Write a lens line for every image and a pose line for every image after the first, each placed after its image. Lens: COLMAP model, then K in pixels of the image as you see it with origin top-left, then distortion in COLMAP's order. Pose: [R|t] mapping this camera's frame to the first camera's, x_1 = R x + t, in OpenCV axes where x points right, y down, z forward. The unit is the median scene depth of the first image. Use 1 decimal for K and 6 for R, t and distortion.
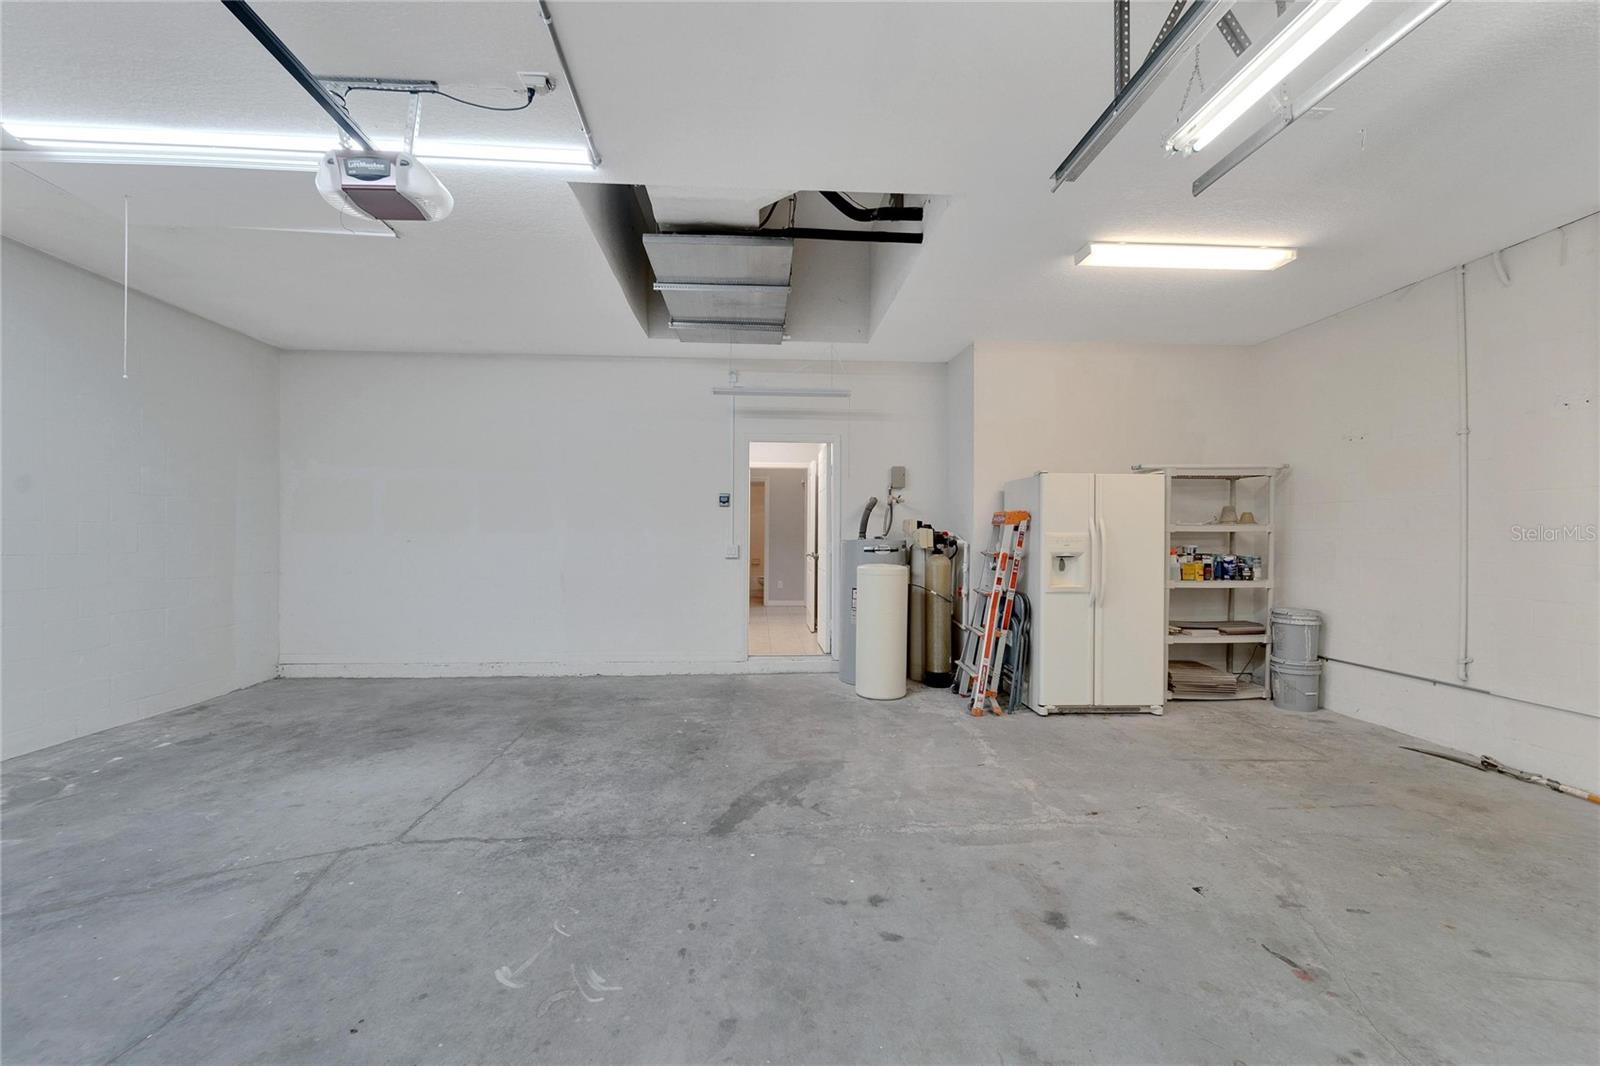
lens RADIAL K [[650.9, 0, 797.8], [0, 650.9, 534.4], [0, 0, 1]] dist [-0.001192, -0.000276]
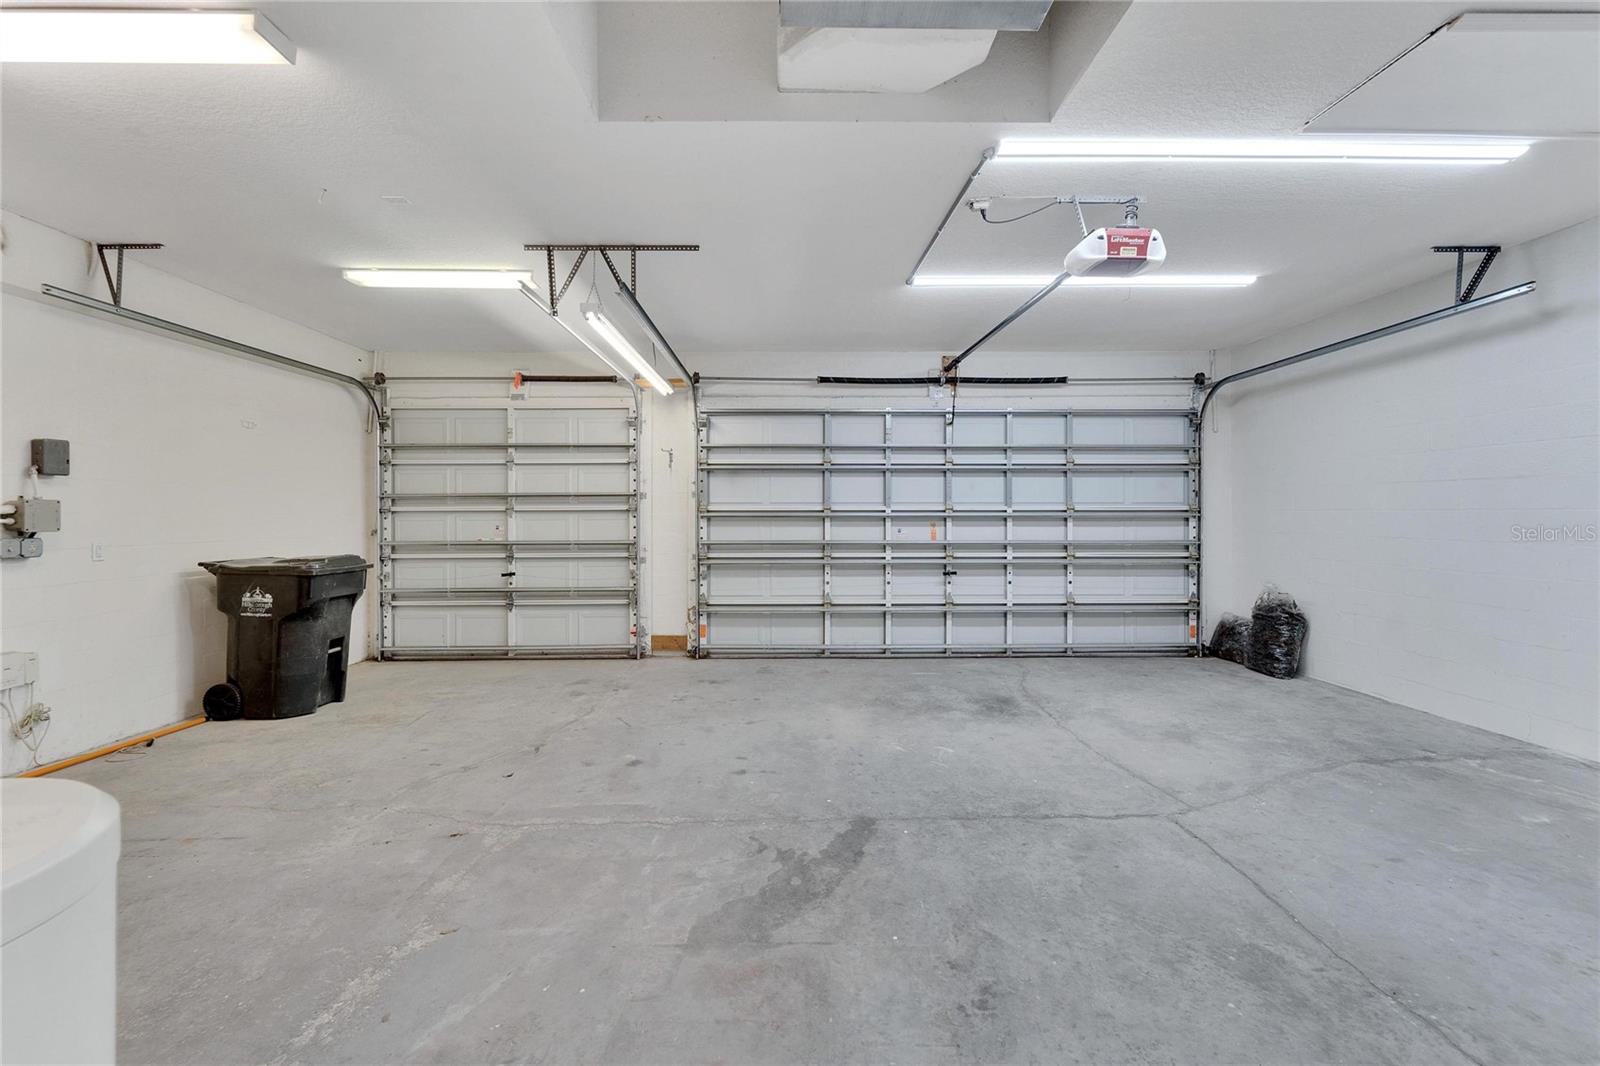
lens RADIAL K [[650.9, 0, 797.8], [0, 650.9, 534.4], [0, 0, 1]] dist [-0.001192, -0.000276]
pose [[-0.998722, -0.004423, 0.050354, -0.060259], [-0.003169, 0.999684, 0.024947, -0.009976], [-0.050448, 0.024755, -0.998420, 1.841995]]
